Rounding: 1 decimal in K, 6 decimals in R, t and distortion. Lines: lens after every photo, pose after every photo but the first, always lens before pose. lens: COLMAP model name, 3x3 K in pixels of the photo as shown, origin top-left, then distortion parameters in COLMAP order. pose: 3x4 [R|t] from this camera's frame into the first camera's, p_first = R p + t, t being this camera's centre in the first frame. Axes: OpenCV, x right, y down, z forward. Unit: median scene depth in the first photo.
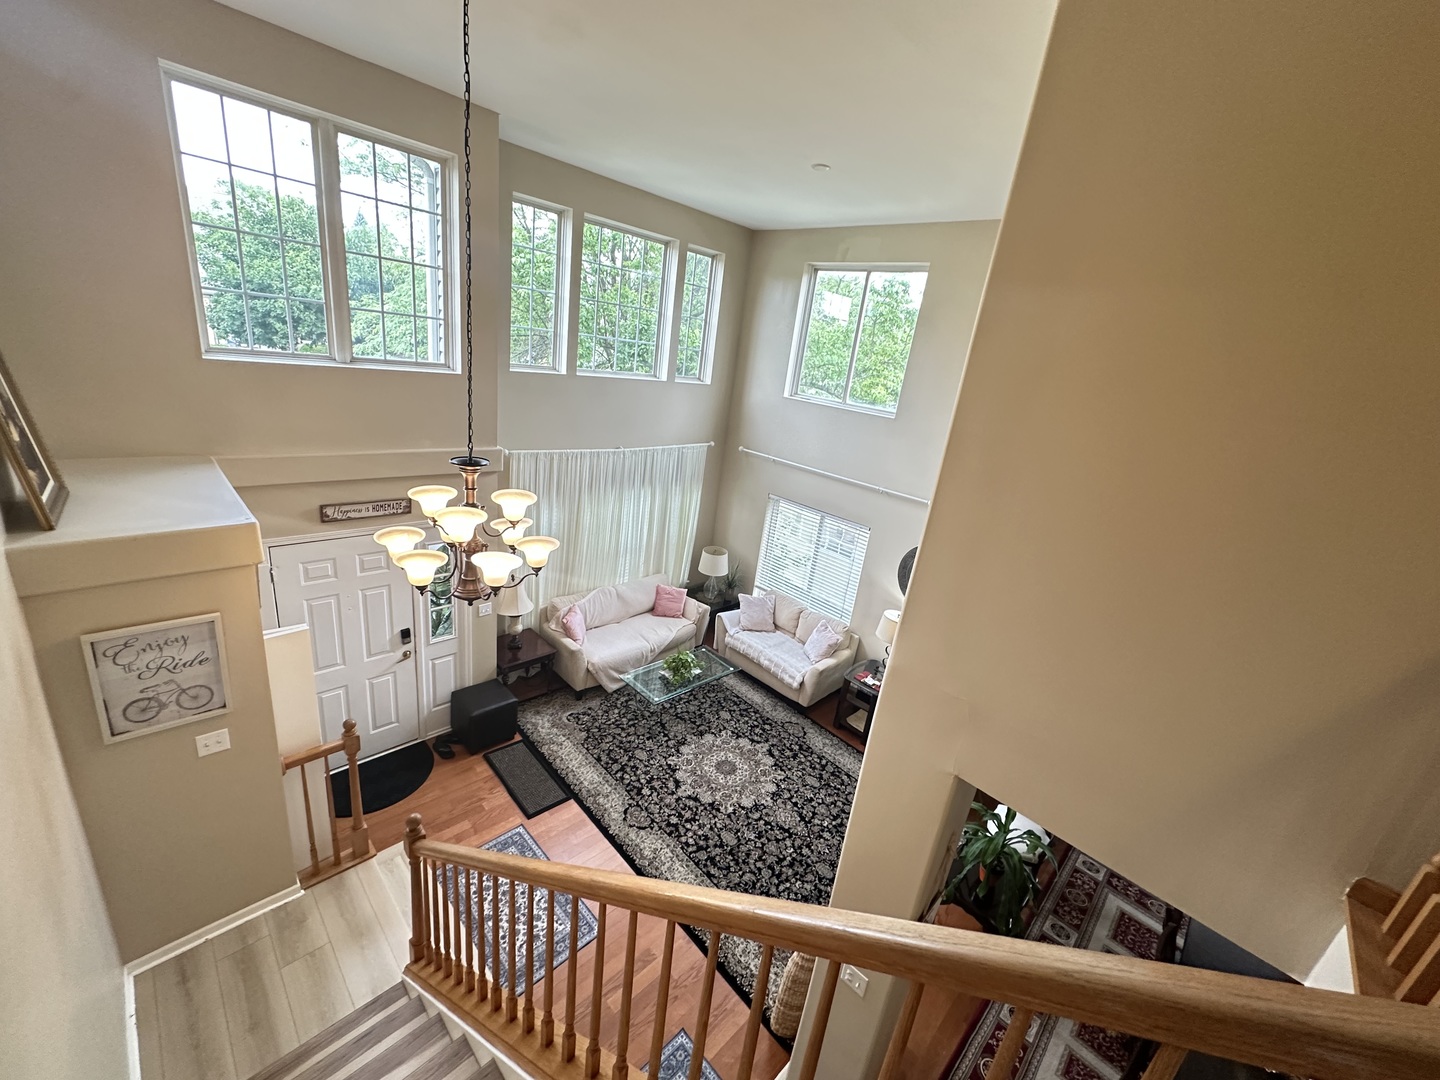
lens RADIAL K [[575.7, 0, 721.9], [0, 575.7, 534.1], [0, 0, 1]] dist [-0.001608, -0.000053]
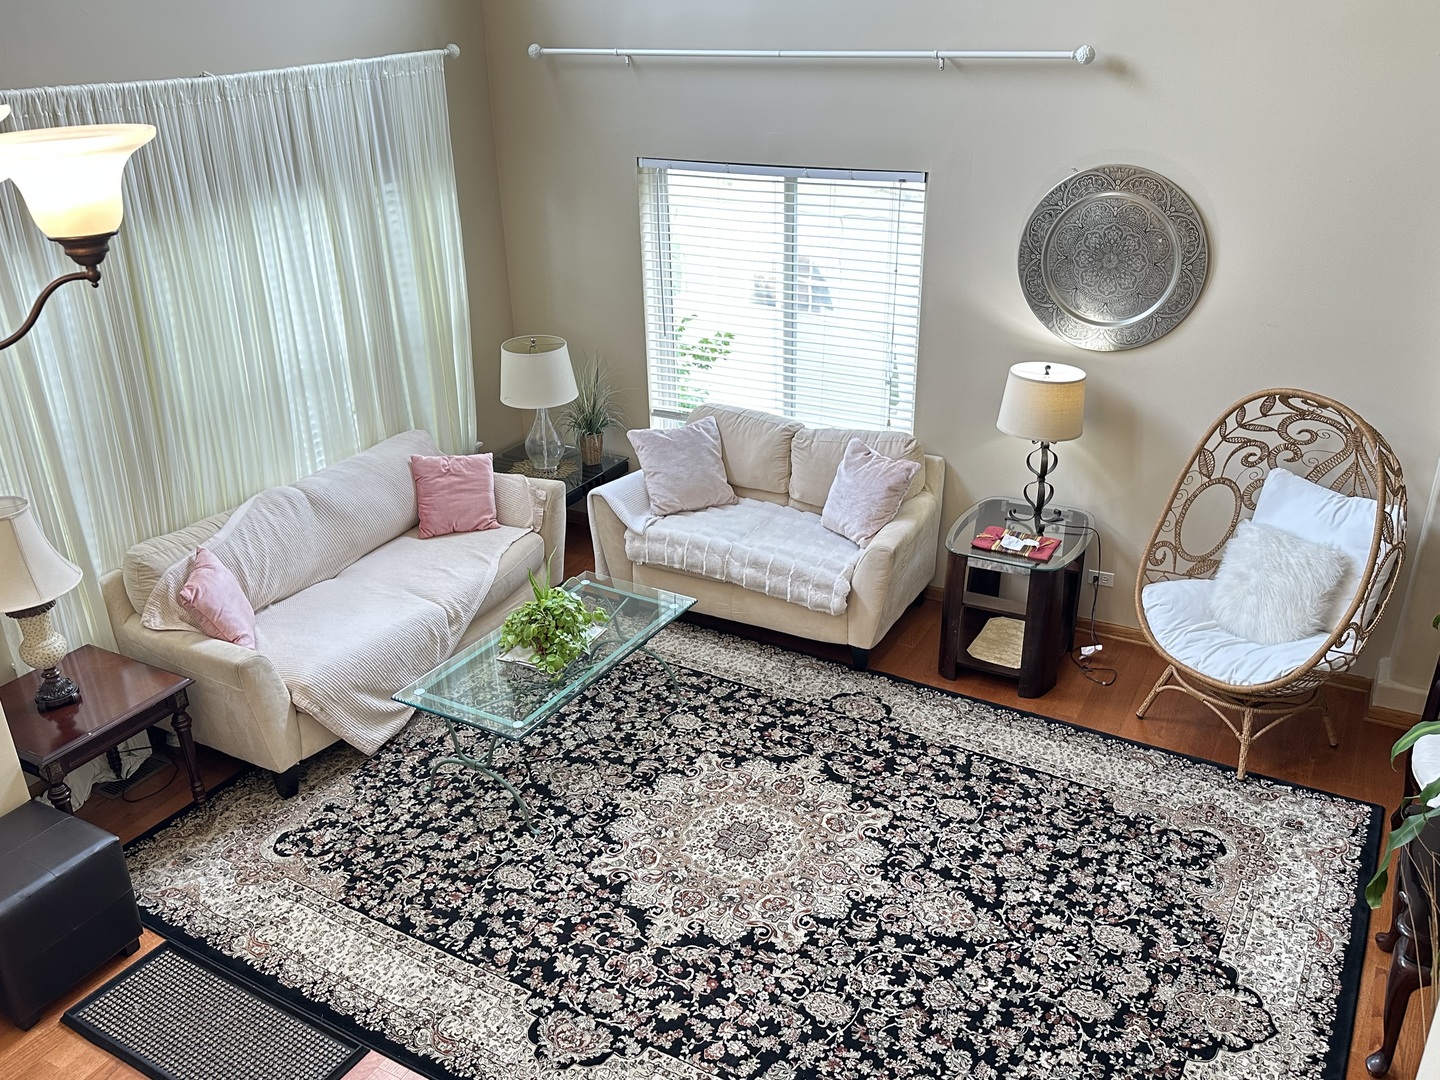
lens RADIAL K [[1213.4, 0, 727.9], [0, 1213.4, 540.3], [0, 0, 1]] dist [0.077902, -0.091656]
pose [[0.950257, -0.249287, 0.186726, -0.094202], [0.223542, 0.963322, 0.148460, 0.082852], [-0.216886, -0.099334, 0.971130, 0.214782]]
